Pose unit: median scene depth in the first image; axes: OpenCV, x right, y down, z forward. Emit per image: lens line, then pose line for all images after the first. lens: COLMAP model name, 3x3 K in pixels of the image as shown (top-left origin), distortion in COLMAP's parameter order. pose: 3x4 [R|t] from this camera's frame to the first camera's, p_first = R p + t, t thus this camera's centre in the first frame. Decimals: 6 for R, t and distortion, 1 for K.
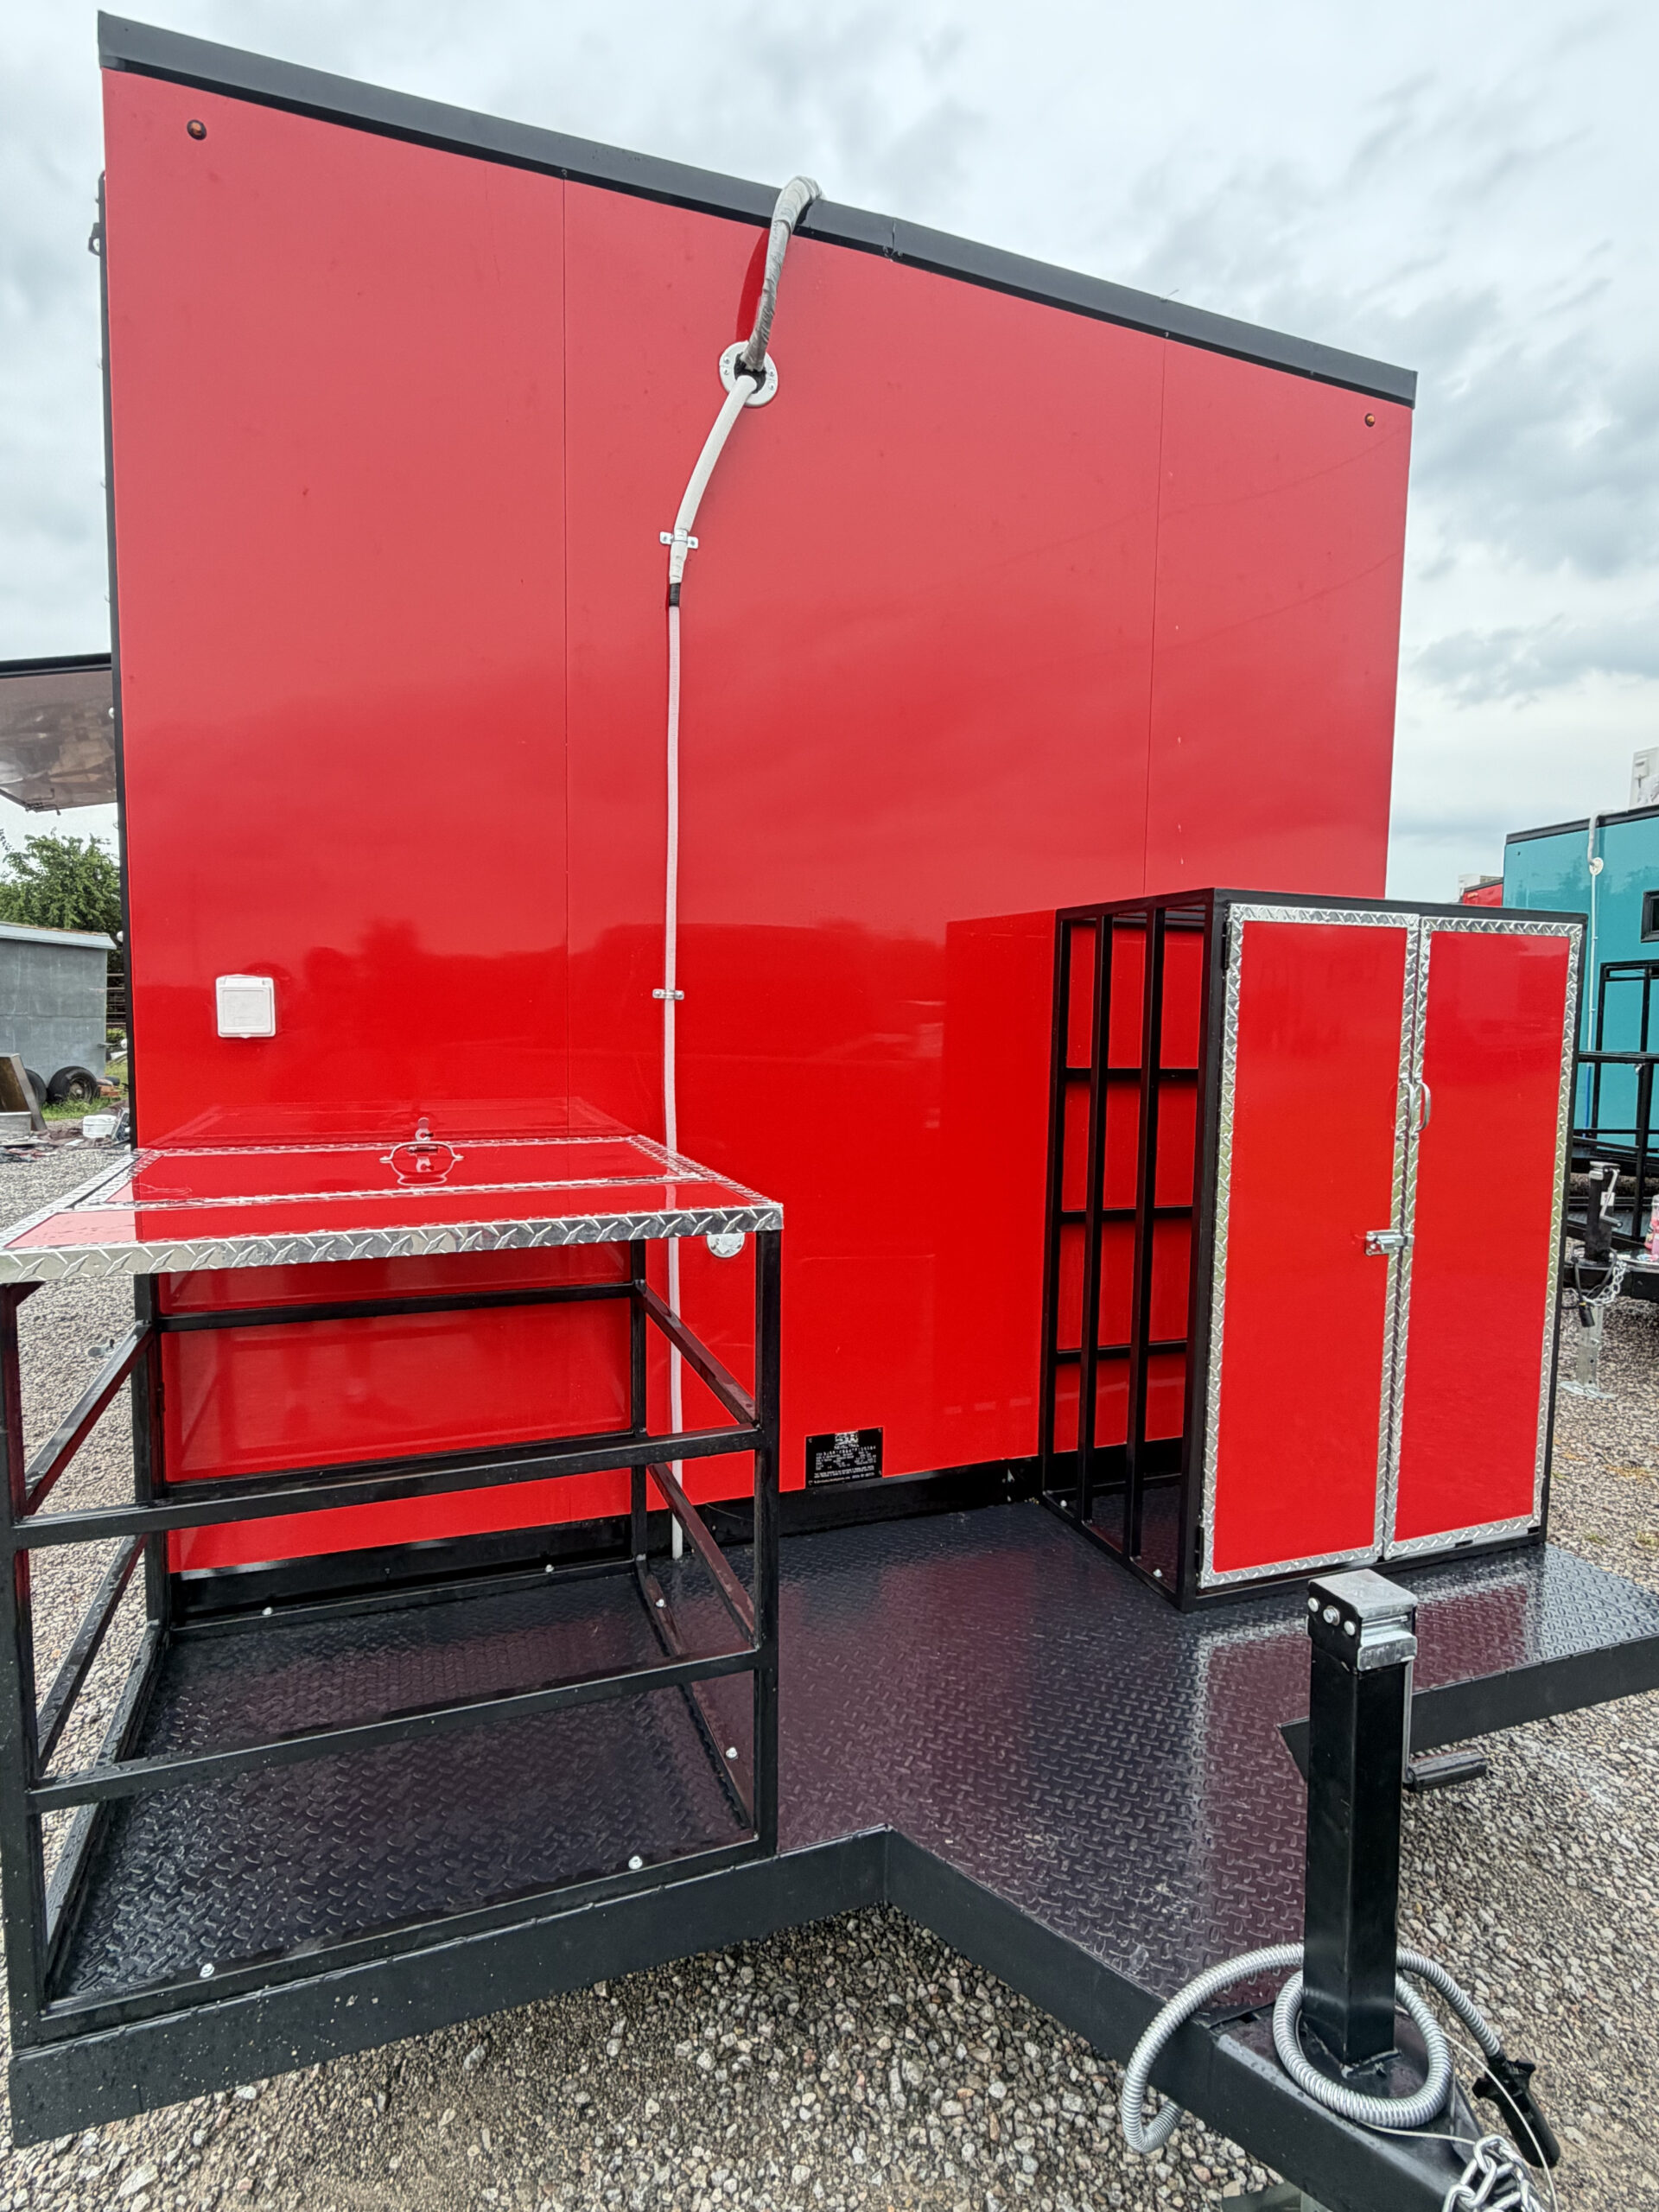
lens RADIAL K [[1166.8, 0, 823.7], [0, 1166.8, 1109.0], [0, 0, 1]] dist [0.001076, -0.002139]
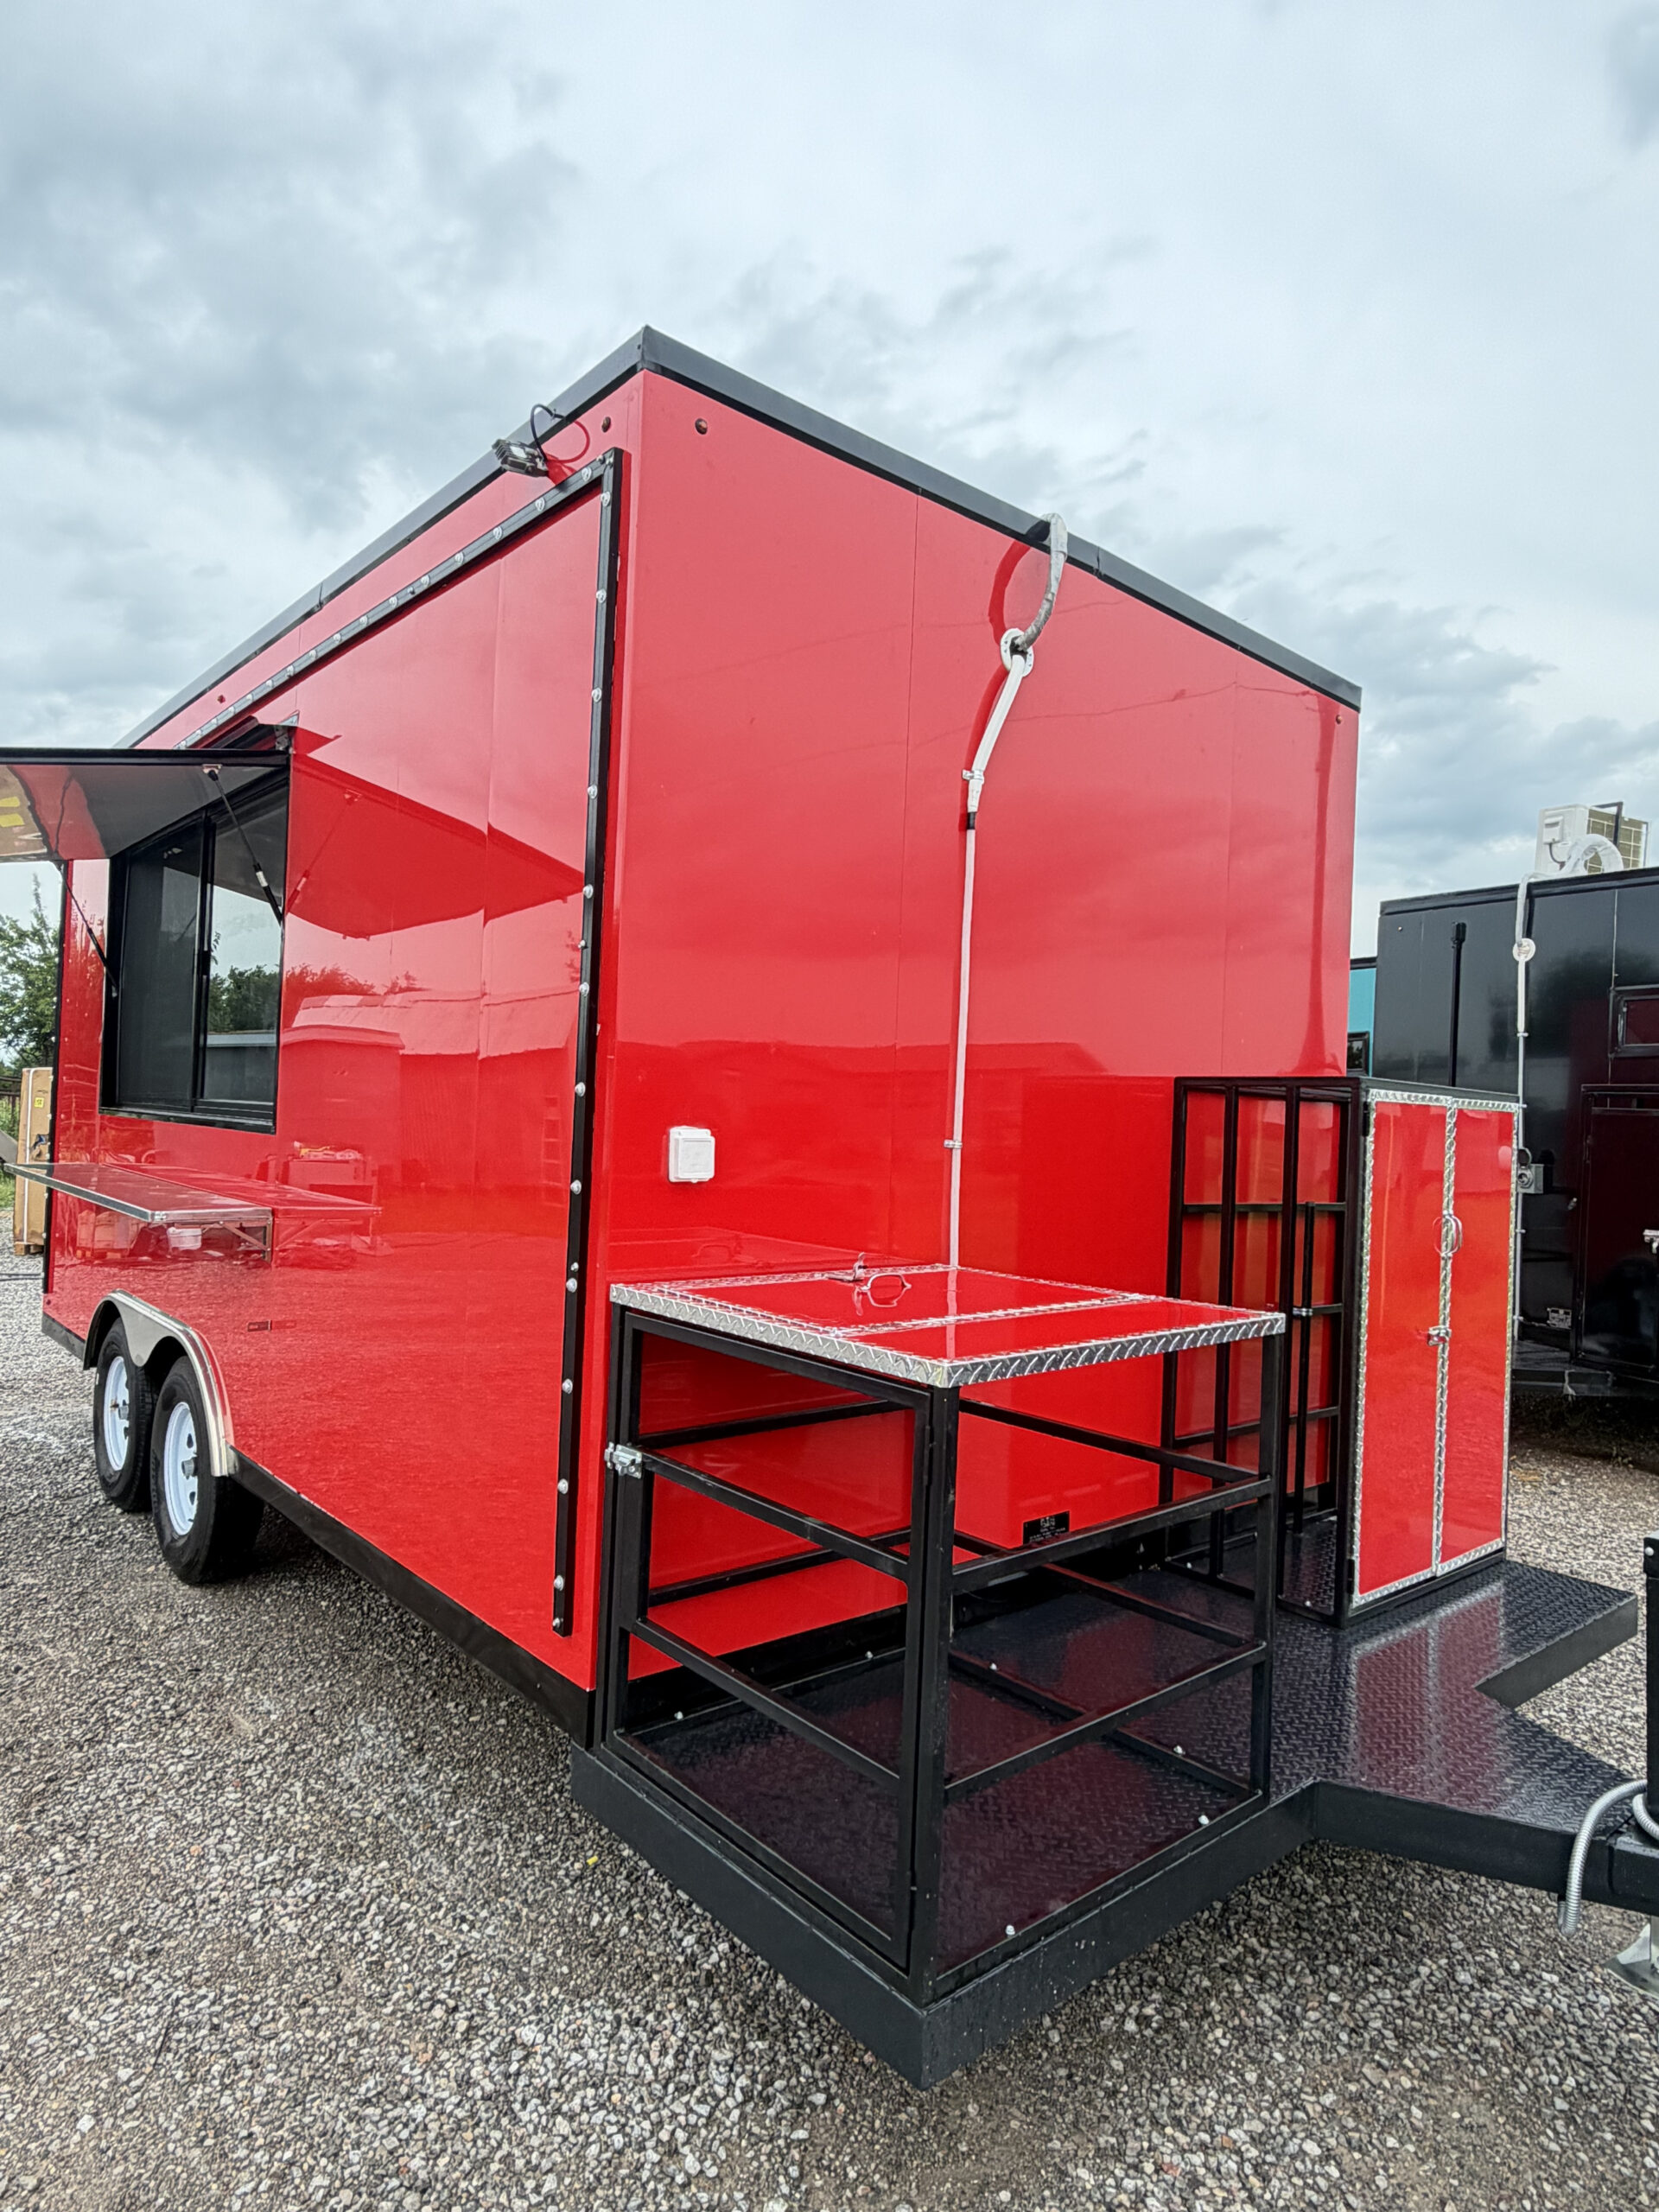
lens RADIAL K [[1291.6, 0, 842.8], [0, 1291.6, 1101.1], [0, 0, 1]] dist [0.005285, -0.001513]
pose [[0.939606, 0.030360, 0.340910, -0.707396], [-0.000068, 0.996075, -0.088519, -0.025845], [-0.342259, 0.083150, 0.935919, -0.201747]]
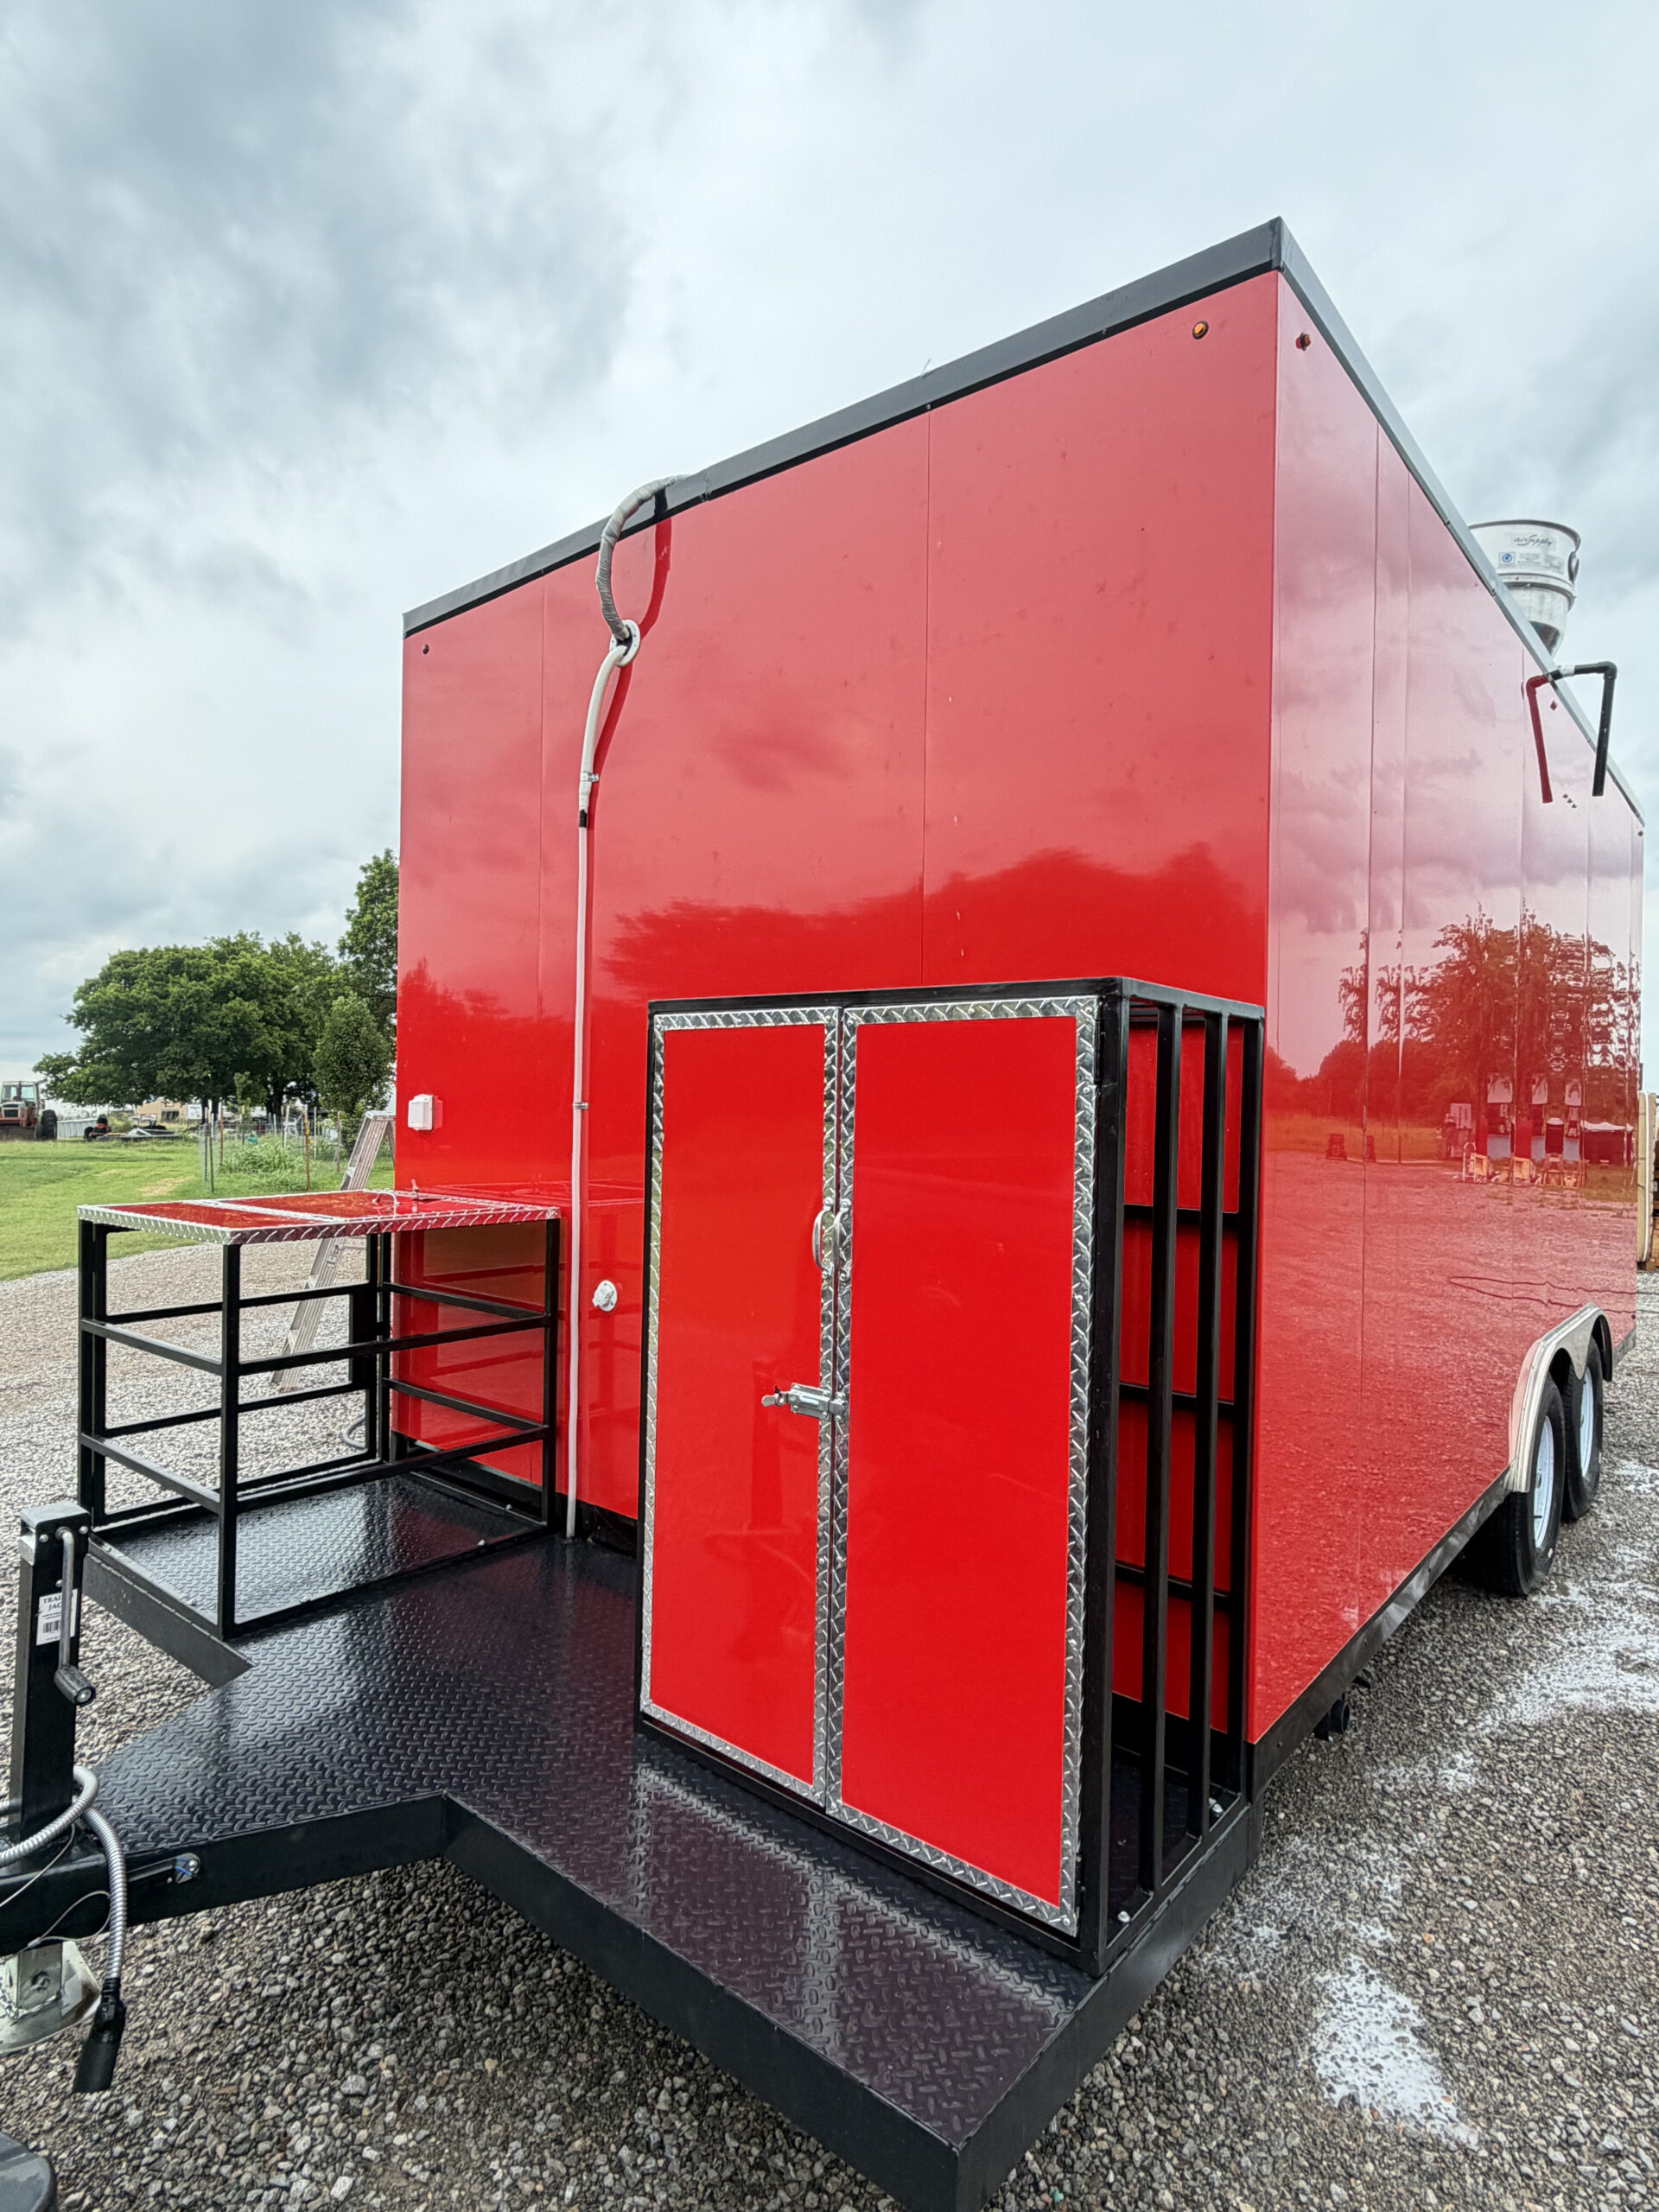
lens RADIAL K [[1200.2, 0, 817.6], [0, 1200.2, 1093.2], [0, 0, 1]] dist [0.002272, -0.002235]
pose [[0.486429, -0.010809, -0.873653, 1.234426], [-0.077077, 0.995494, -0.055231, -0.056754], [0.870314, 0.094205, 0.483404, 0.575746]]
